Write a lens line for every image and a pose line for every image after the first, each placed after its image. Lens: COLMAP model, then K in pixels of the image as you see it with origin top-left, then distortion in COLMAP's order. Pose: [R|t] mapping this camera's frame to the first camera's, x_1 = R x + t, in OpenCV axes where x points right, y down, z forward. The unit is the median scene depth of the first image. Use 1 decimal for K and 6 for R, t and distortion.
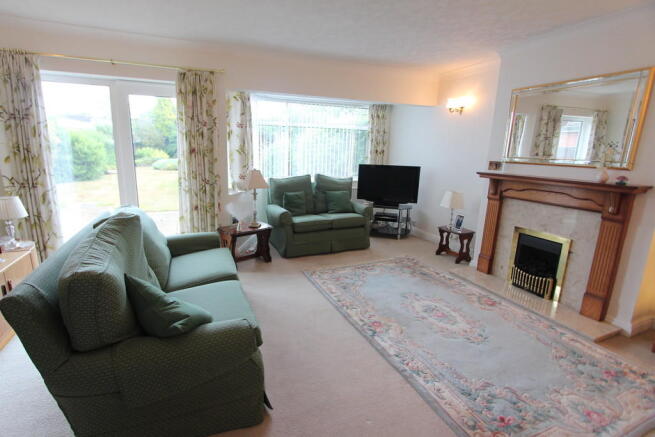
lens RADIAL K [[313.2, 0, 325.2], [0, 313.2, 216.6], [0, 0, 1]] dist [-0.002663, -0.000218]
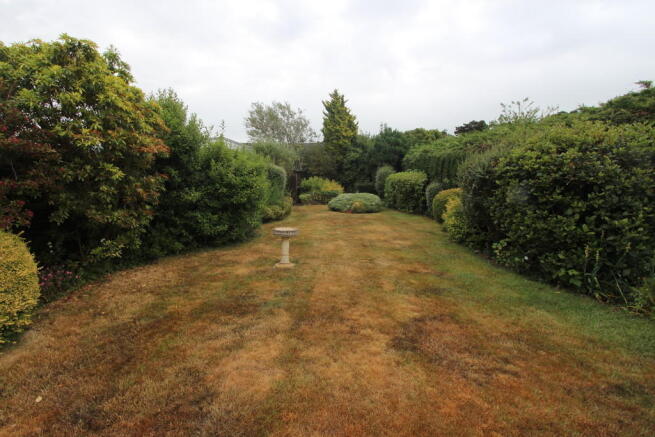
lens RADIAL K [[313.2, 0, 328.2], [0, 313.2, 219.0], [0, 0, 1]] dist [-0.002663, -0.000218]
pose [[0.921174, 0.023498, -0.388442, -0.269500], [-0.058338, 0.995234, -0.078142, -0.074038], [0.384754, 0.094643, 0.918154, 0.375921]]
